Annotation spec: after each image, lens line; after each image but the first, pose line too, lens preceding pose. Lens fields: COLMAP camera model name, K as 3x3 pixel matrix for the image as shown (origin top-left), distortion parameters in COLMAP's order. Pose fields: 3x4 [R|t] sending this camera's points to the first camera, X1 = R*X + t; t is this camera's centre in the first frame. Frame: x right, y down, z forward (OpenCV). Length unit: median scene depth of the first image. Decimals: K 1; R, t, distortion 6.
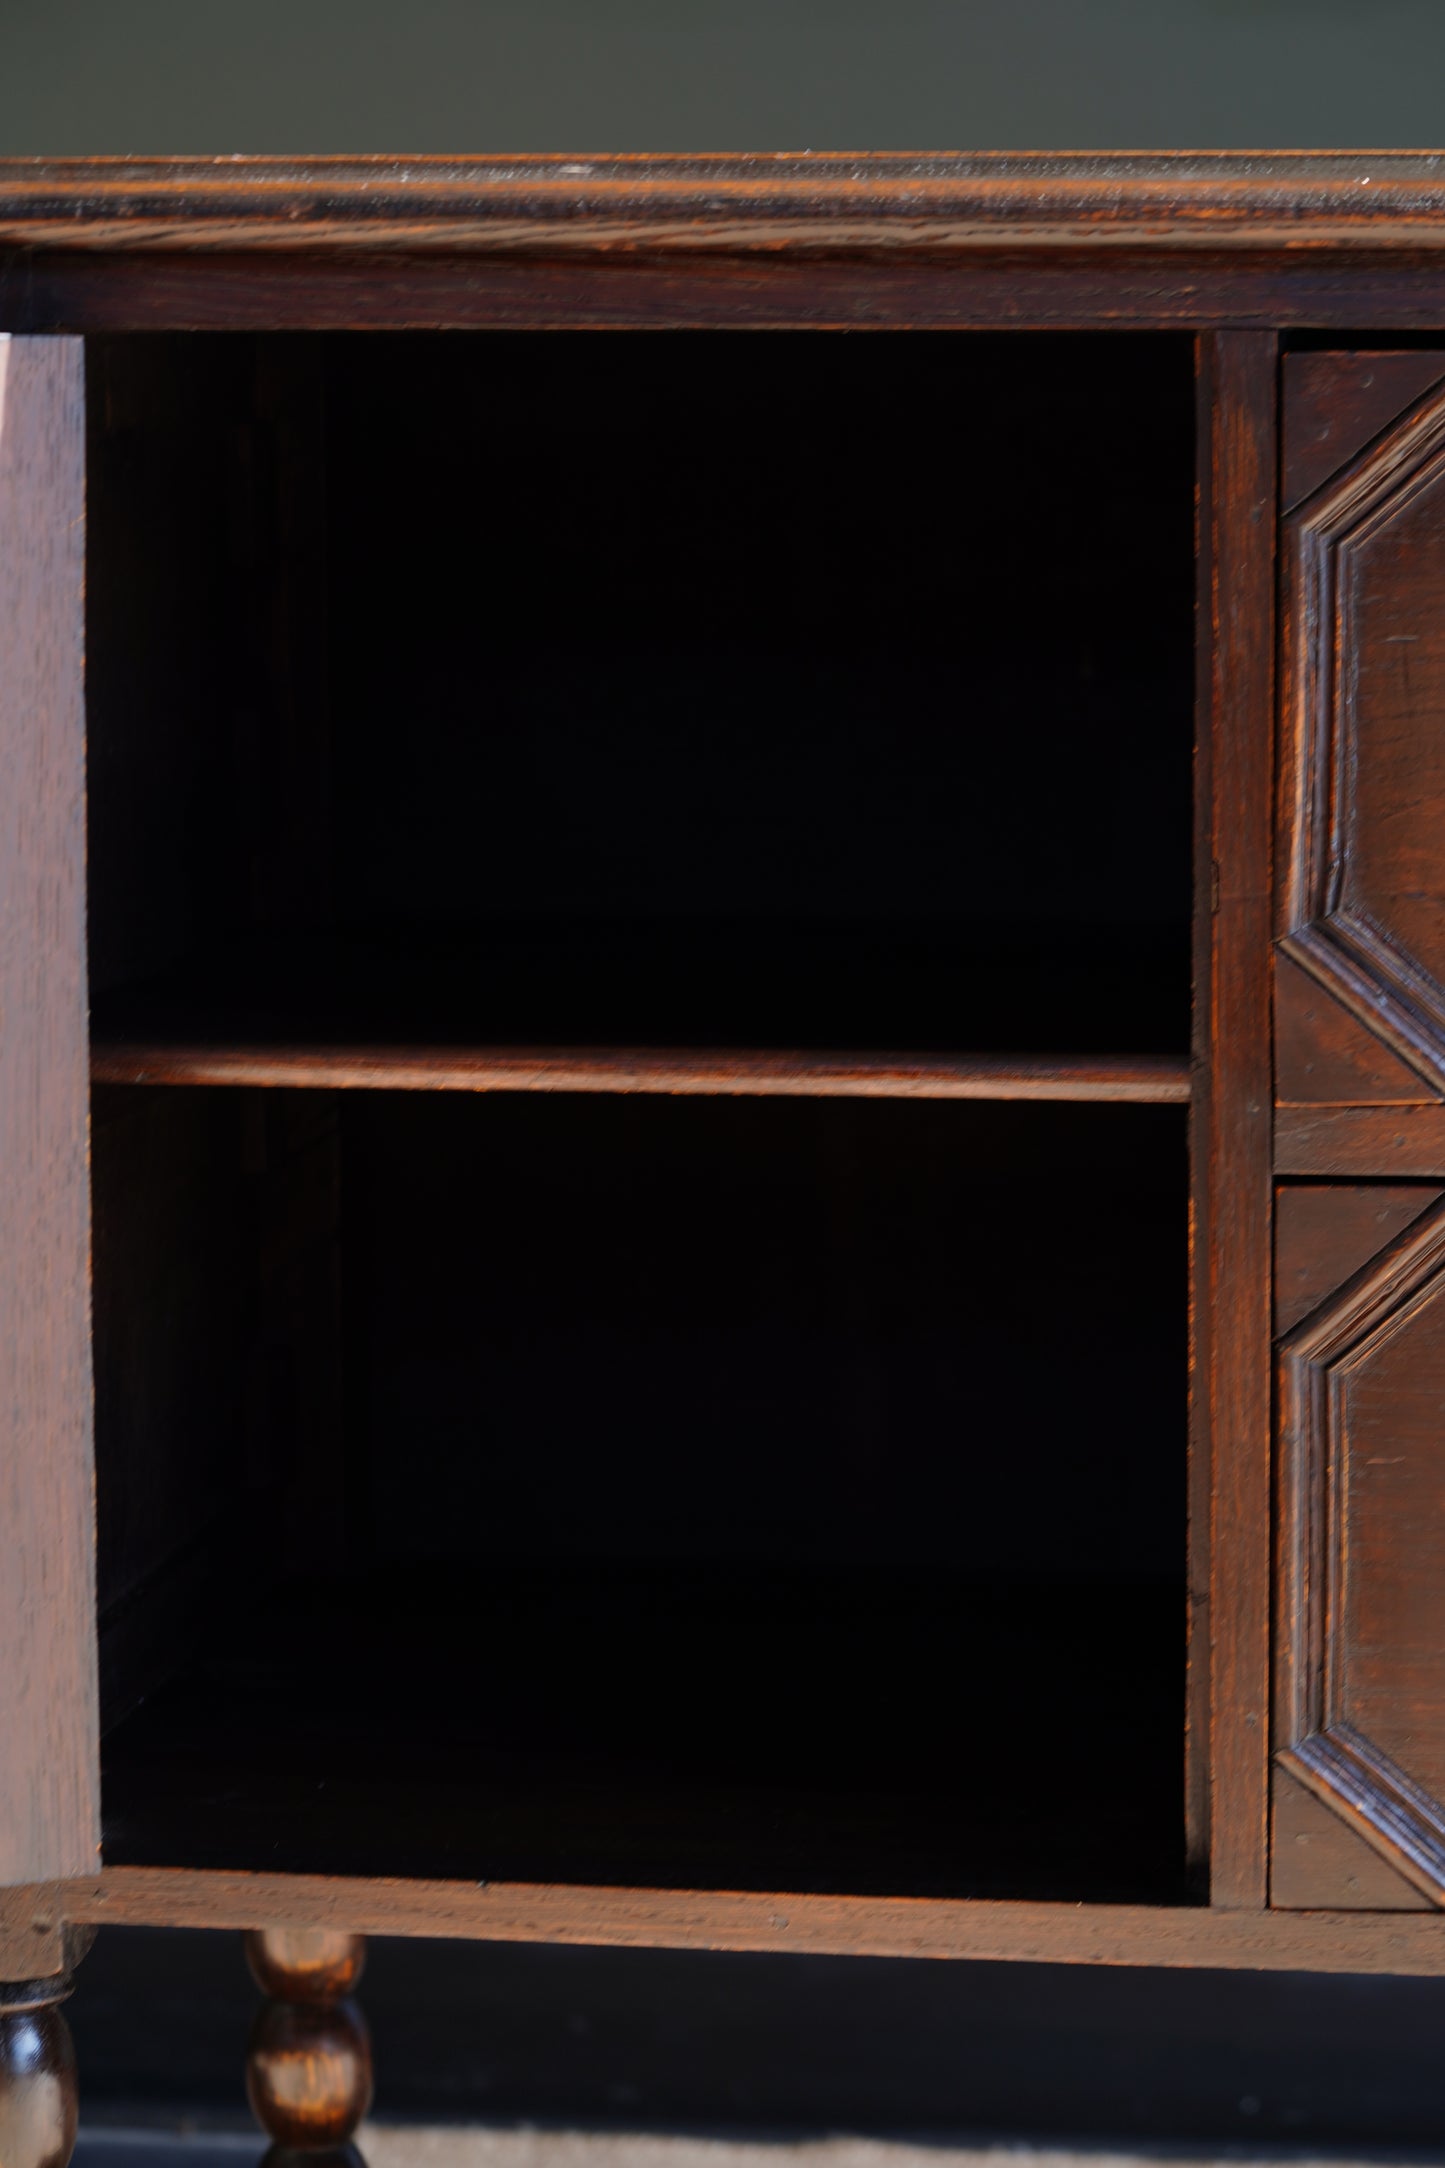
lens RADIAL K [[5830.6, 0, 722.5], [0, 5830.6, 1084.0], [0, 0, 1]] dist [-0.127192, -1.115729]
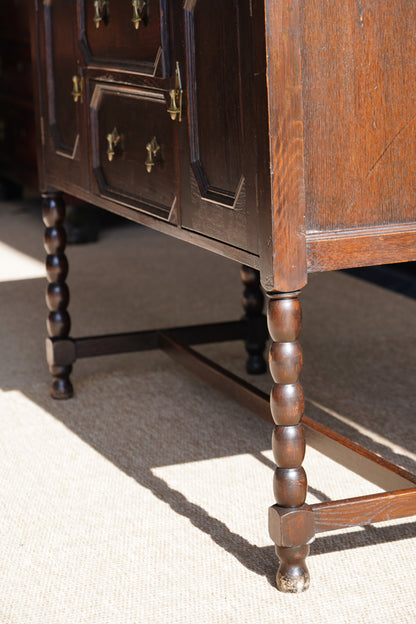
lens RADIAL K [[1687.8, 0, 208.0], [0, 1687.8, 312.0], [0, 0, 1]] dist [-0.152448, -0.334799]
pose [[0.469496, 0.159222, -0.868459, 1.834306], [-0.067574, 0.987201, 0.144461, -0.007382], [0.880345, -0.009139, 0.474246, 0.231611]]
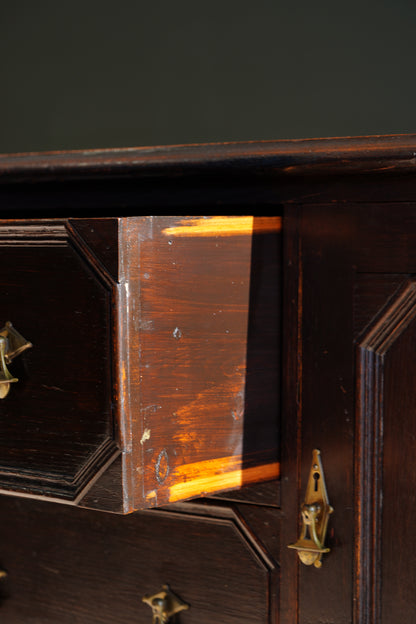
lens RADIAL K [[1678.2, 0, 208.0], [0, 1678.2, 312.0], [0, 0, 1]] dist [-0.127192, -1.115729]
pose [[0.838028, 0.025994, -0.545008, 0.799827], [-0.068842, 0.995919, -0.058355, -0.024659], [0.541267, 0.086423, 0.836398, 0.262319]]
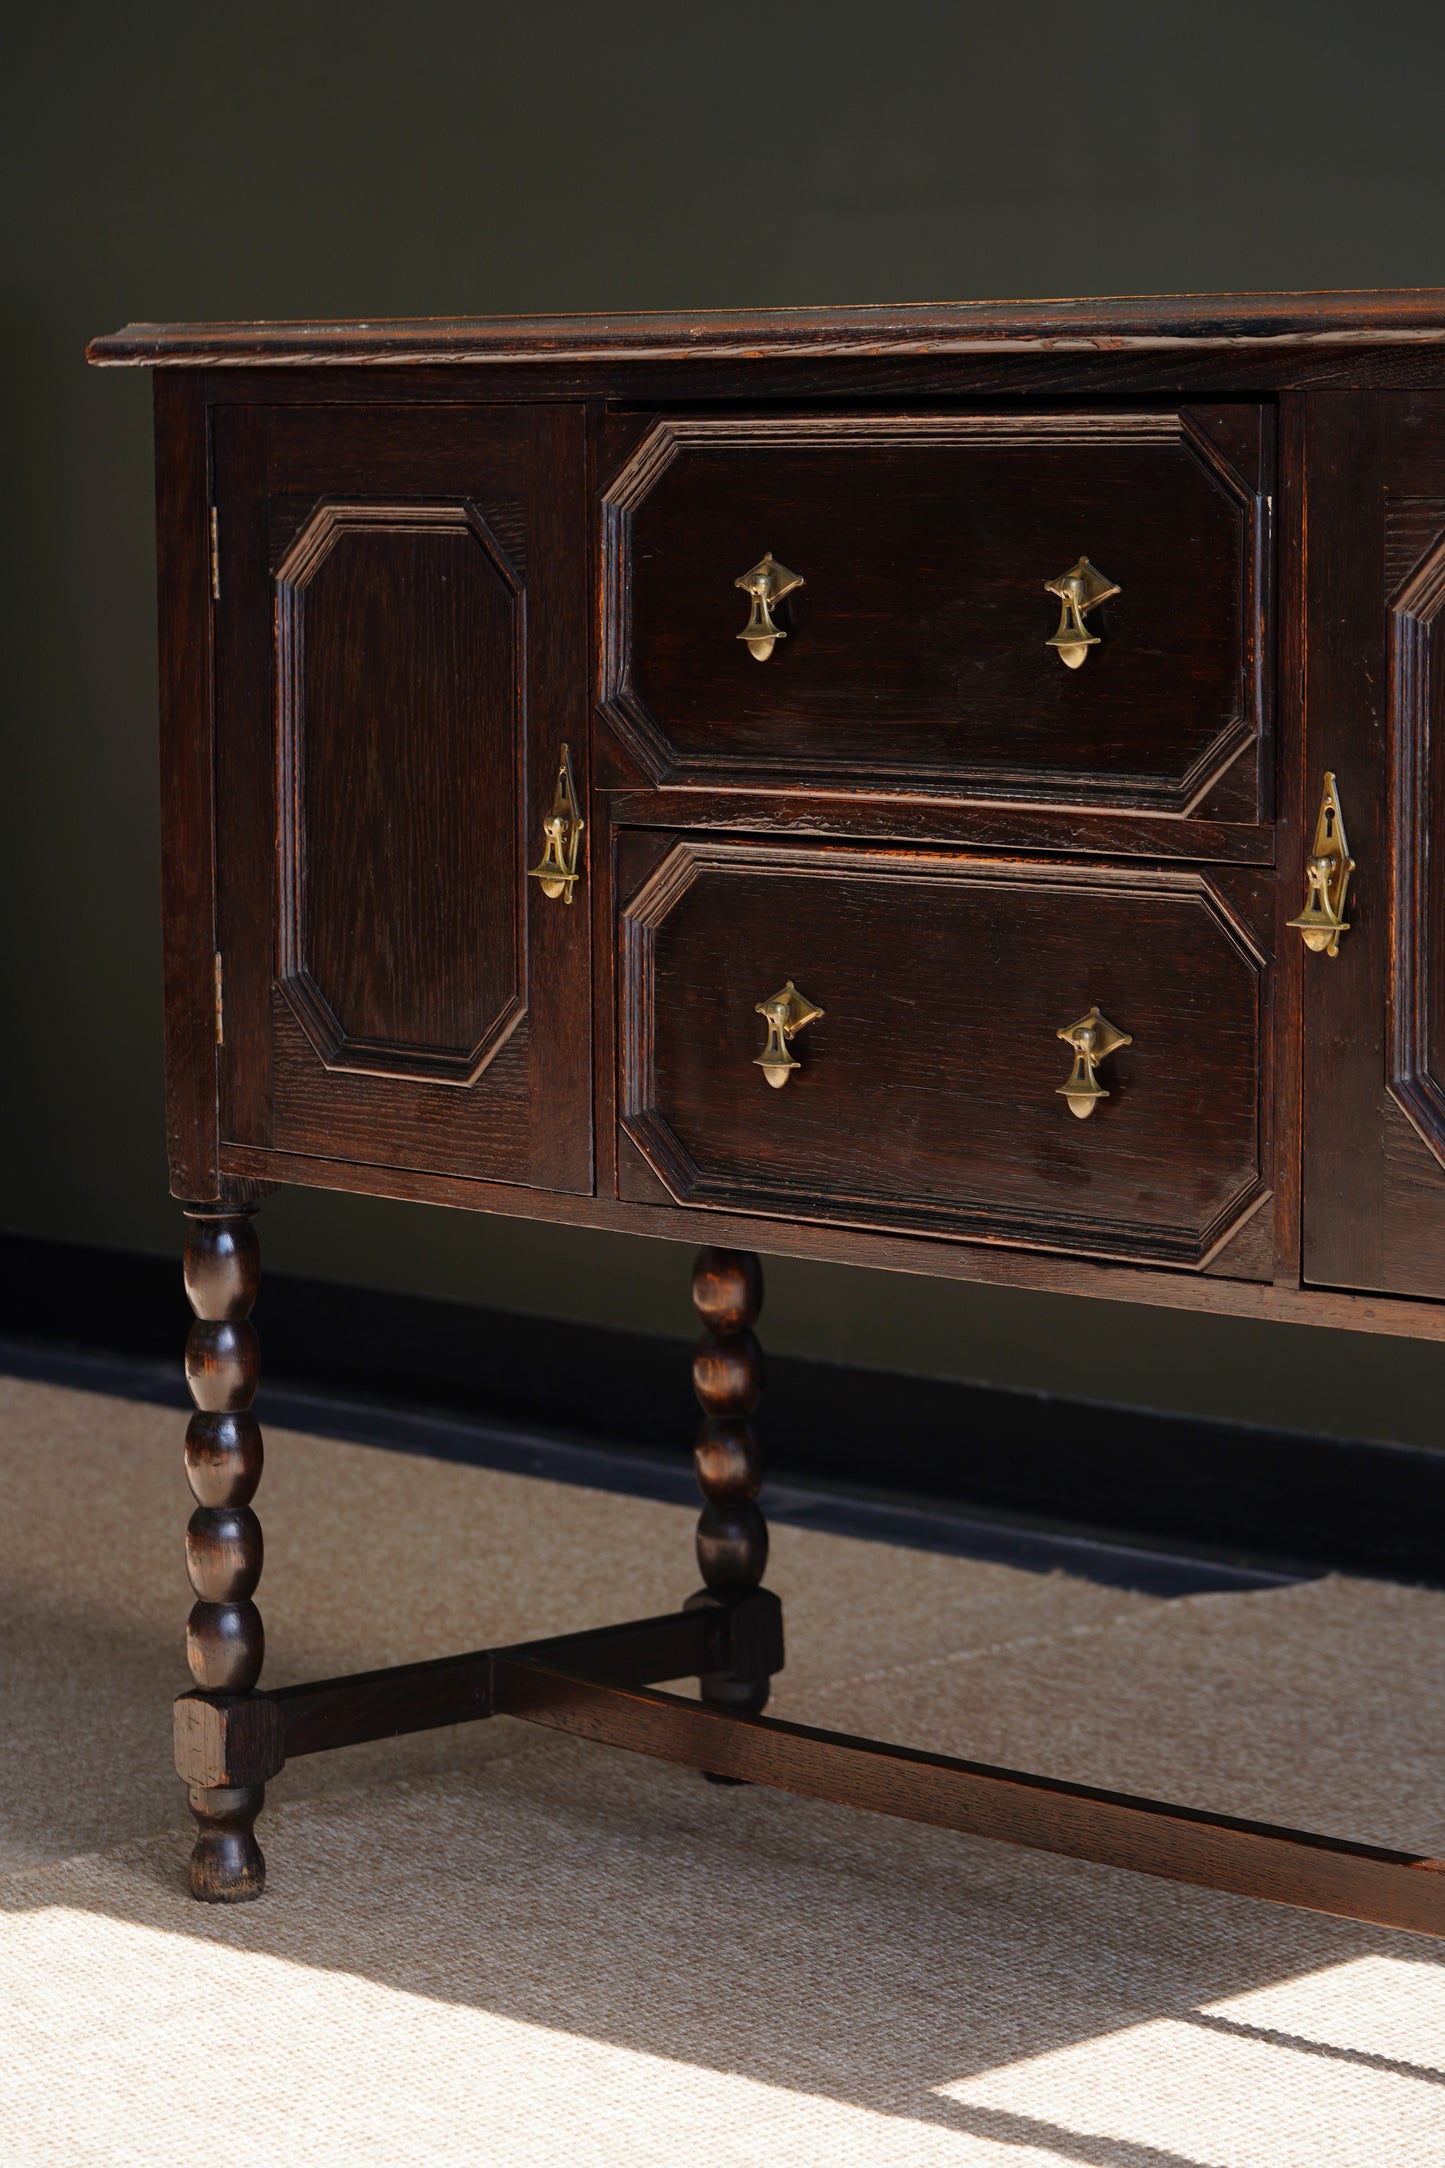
lens RADIAL K [[5830.6, 0, 722.5], [0, 5830.6, 1084.0], [0, 0, 1]] dist [-0.127192, -1.115729]
pose [[0.790031, 0.066157, -0.609486, 1.354490], [-0.068128, 0.997477, 0.019963, 0.062256], [0.609269, 0.025751, 0.792545, -0.559137]]
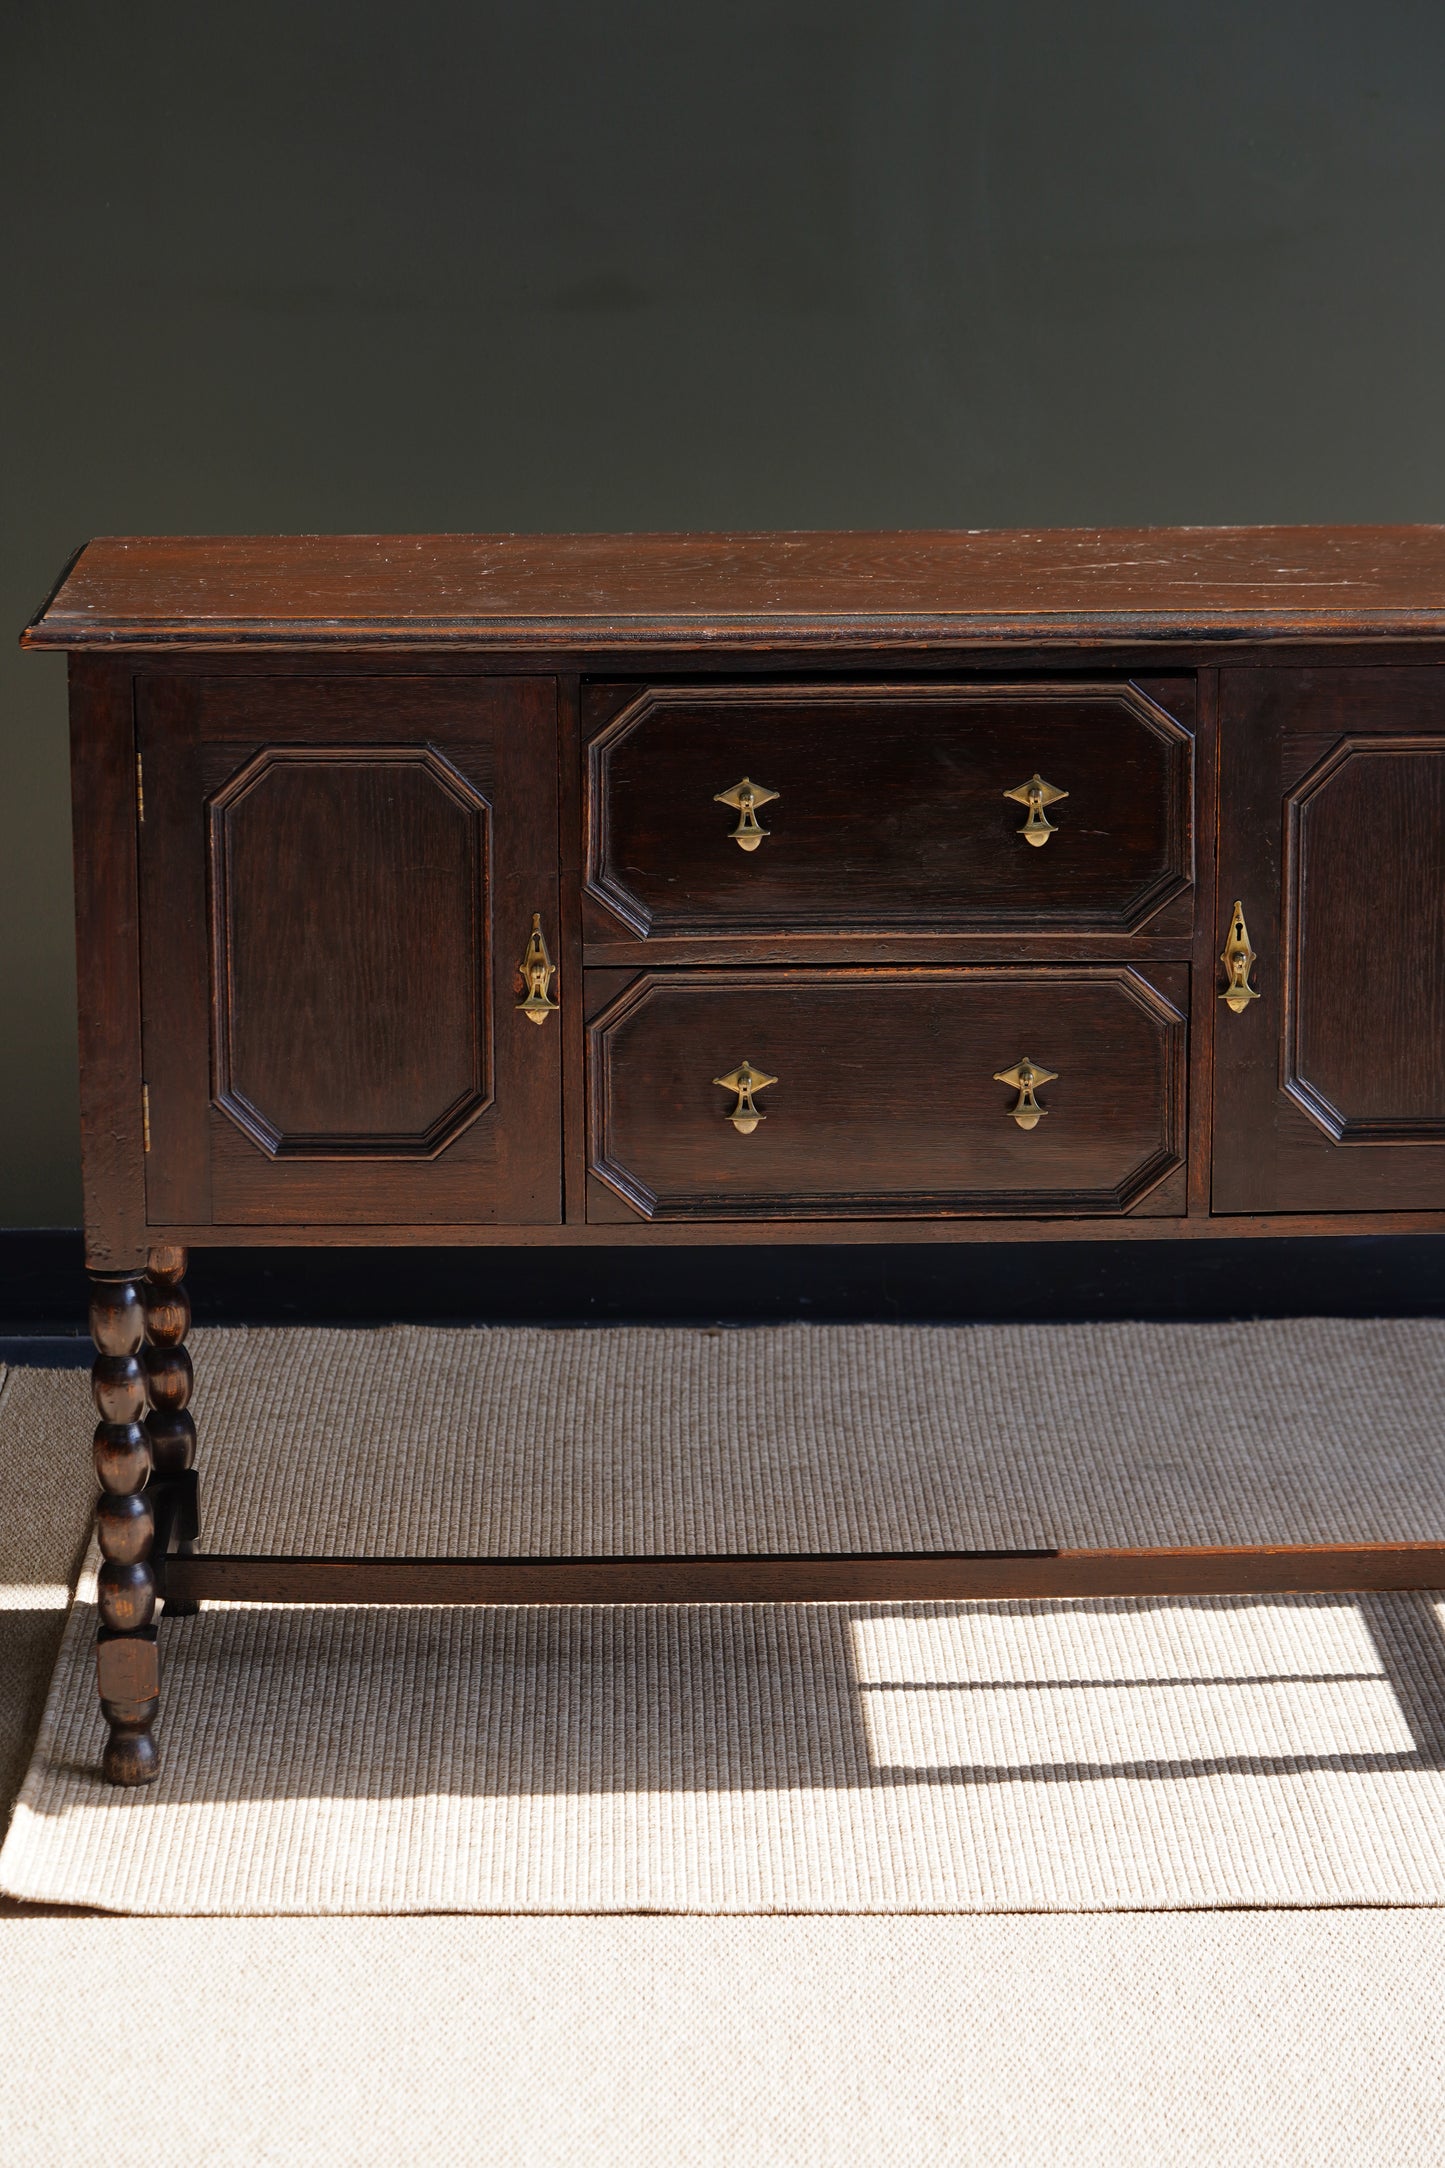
lens RADIAL K [[5830.6, 0, 722.5], [0, 5830.6, 1084.0], [0, 0, 1]] dist [-0.127192, -1.115729]
pose [[0.986244, -0.037347, 0.161022, -0.300590], [0.020287, 0.994125, 0.106318, -0.229946], [-0.164047, -0.101589, 0.981208, -1.821313]]
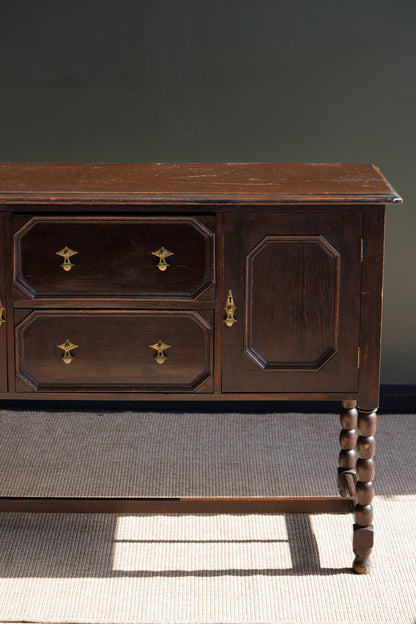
lens RADIAL K [[1678.2, 0, 208.0], [0, 1678.2, 312.0], [0, 0, 1]] dist [-0.127192, -1.115729]
pose [[0.988823, -0.022863, 0.147328, 0.014596], [0.006226, 0.993642, 0.112411, -0.256513], [-0.148961, -0.110237, 0.982679, -1.486225]]
